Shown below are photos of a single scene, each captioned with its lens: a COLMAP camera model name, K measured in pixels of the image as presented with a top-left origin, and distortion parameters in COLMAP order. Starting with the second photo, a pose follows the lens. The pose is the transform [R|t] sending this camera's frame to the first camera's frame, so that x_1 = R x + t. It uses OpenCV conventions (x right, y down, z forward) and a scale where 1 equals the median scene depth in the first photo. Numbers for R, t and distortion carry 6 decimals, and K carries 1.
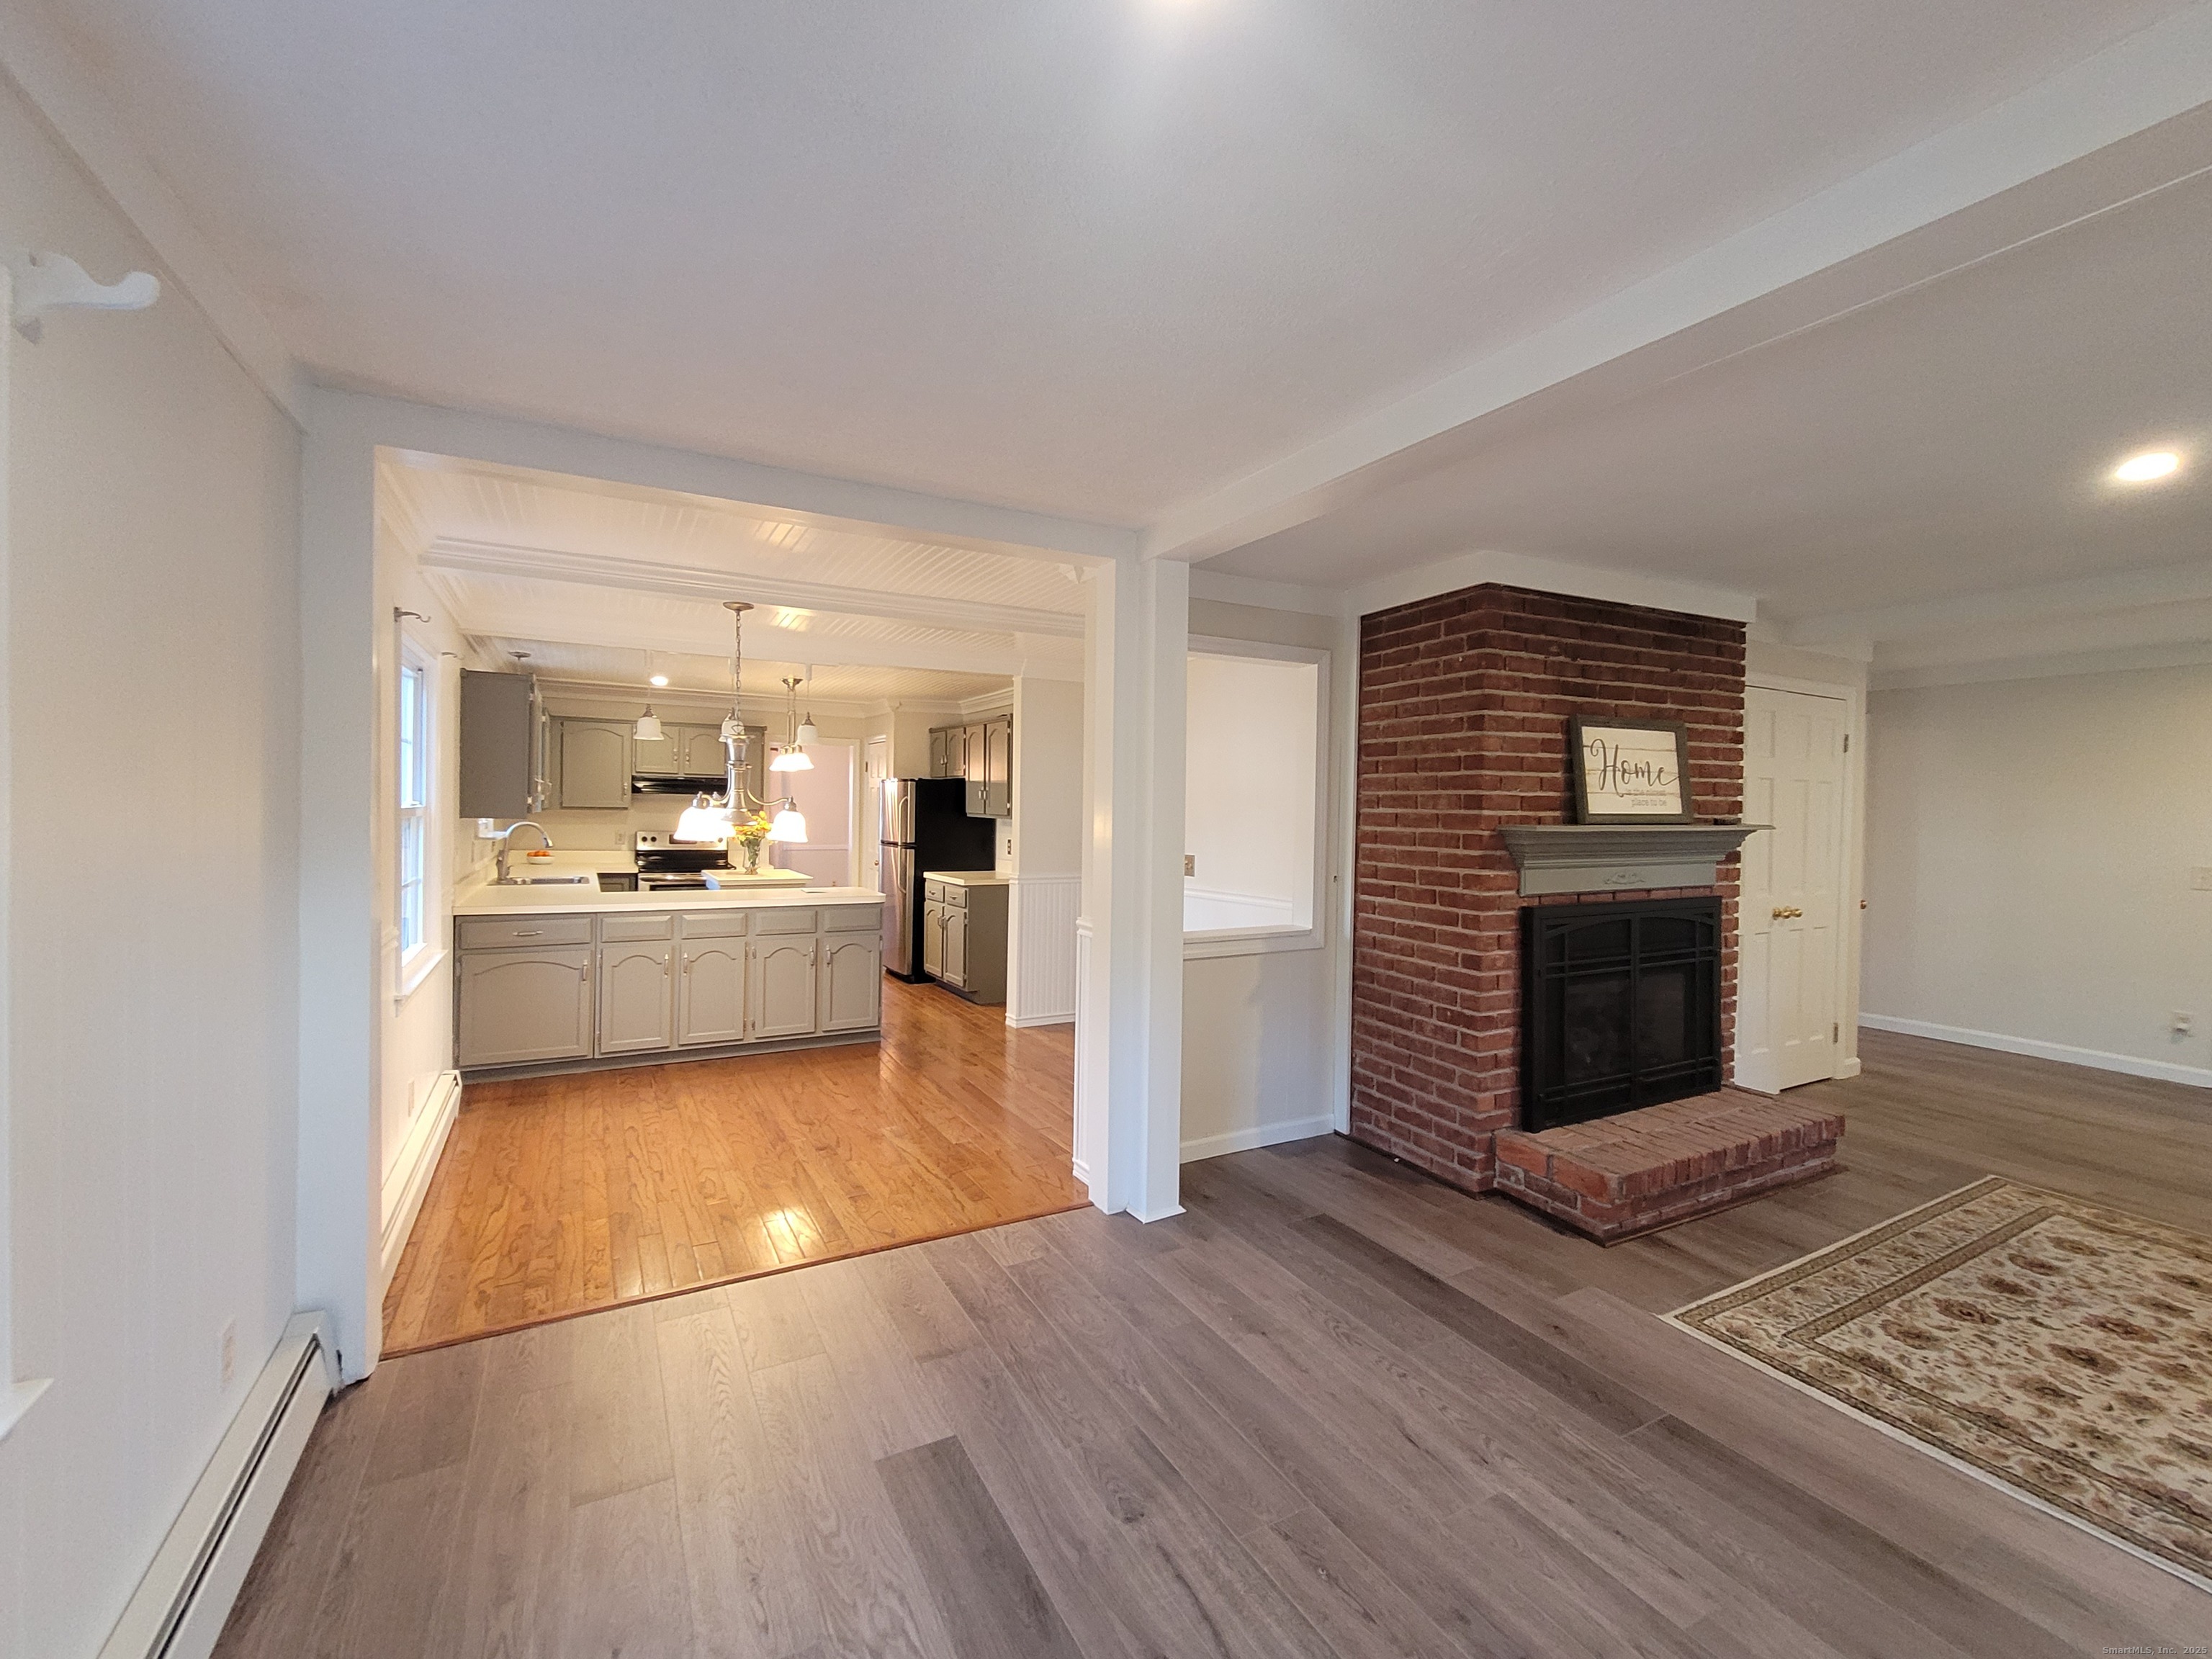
lens RADIAL K [[937.9, 0, 1103.2], [0, 937.9, 827.4], [0, 0, 1]] dist [-0.001116, 0.000170]
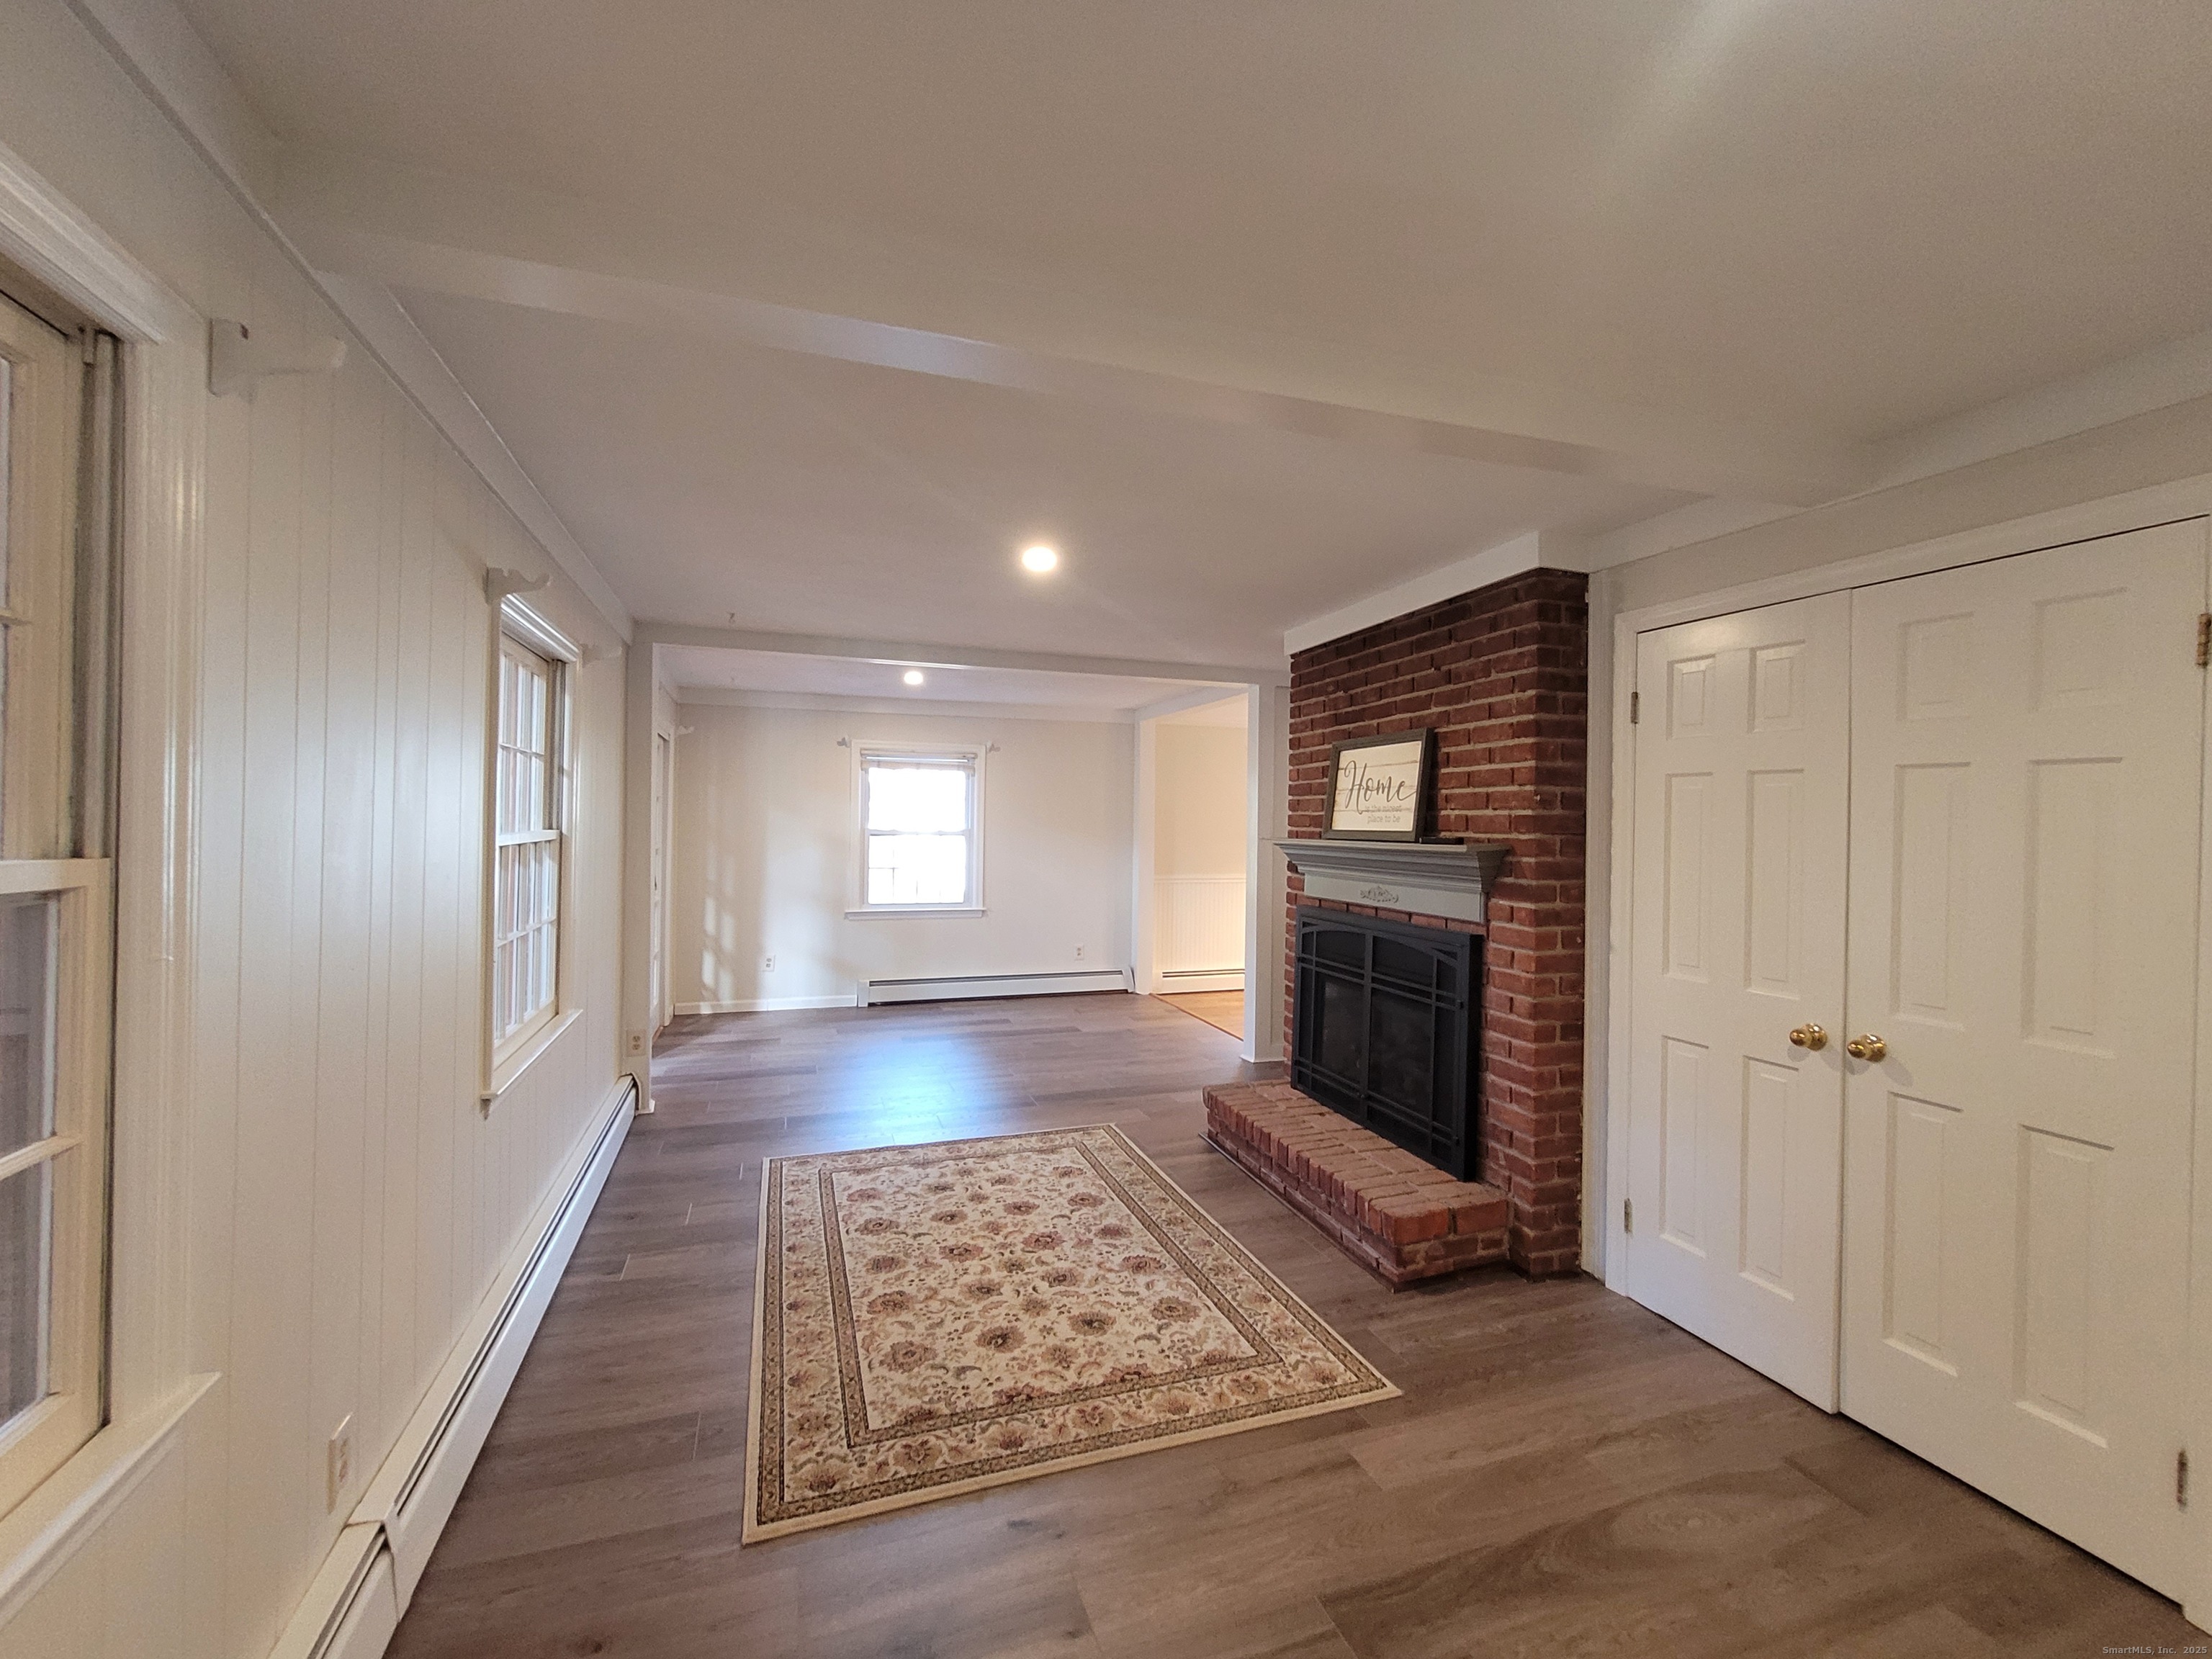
lens RADIAL K [[937.9, 0, 1104.5], [0, 937.9, 822.7], [0, 0, 1]] dist [-0.001116, 0.000170]
pose [[-0.166799, -0.014172, -0.985889, 1.783650], [-0.046814, 0.998883, -0.006438, -0.002683], [0.984879, 0.045080, -0.167276, 0.983217]]
